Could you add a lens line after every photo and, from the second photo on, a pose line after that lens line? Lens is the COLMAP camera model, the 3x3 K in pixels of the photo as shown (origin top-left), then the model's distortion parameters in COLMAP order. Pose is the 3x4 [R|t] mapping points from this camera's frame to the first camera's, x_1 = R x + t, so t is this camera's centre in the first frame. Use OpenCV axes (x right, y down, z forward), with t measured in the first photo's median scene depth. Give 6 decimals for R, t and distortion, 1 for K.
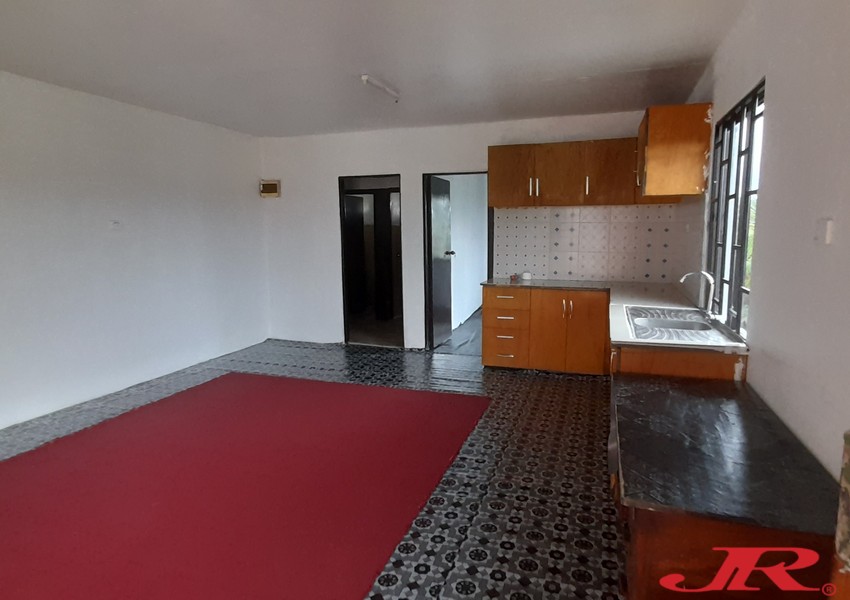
lens RADIAL K [[519.1, 0, 425.0], [0, 519.1, 300.0], [0, 0, 1]] dist [0.000560, 0.002632]
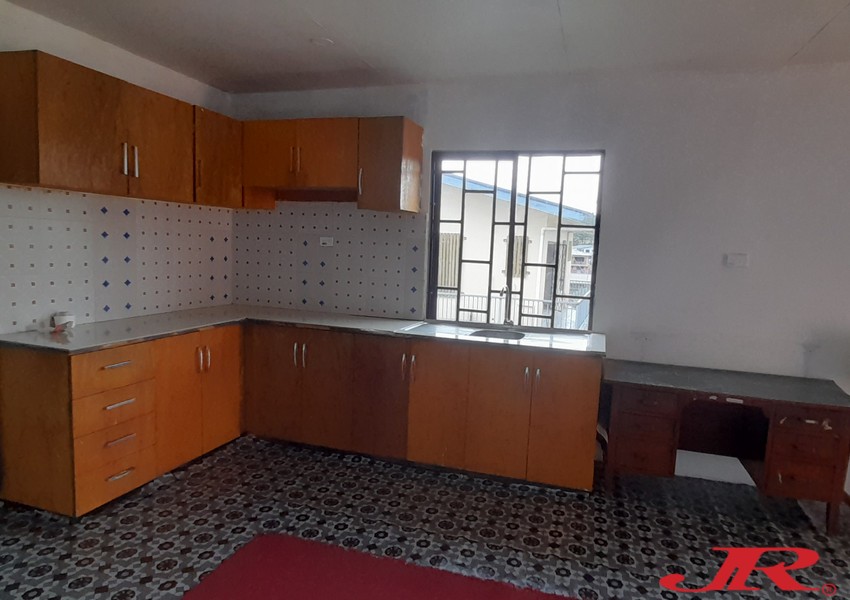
lens RADIAL K [[519.2, 0, 429.9], [0, 519.2, 297.9], [0, 0, 1]] dist [0.003229, -0.003784]
pose [[-0.035667, -0.098049, 0.994542, -0.364991], [0.100461, 0.989783, 0.101183, -0.092360], [-0.994301, 0.103521, -0.025453, 0.692925]]
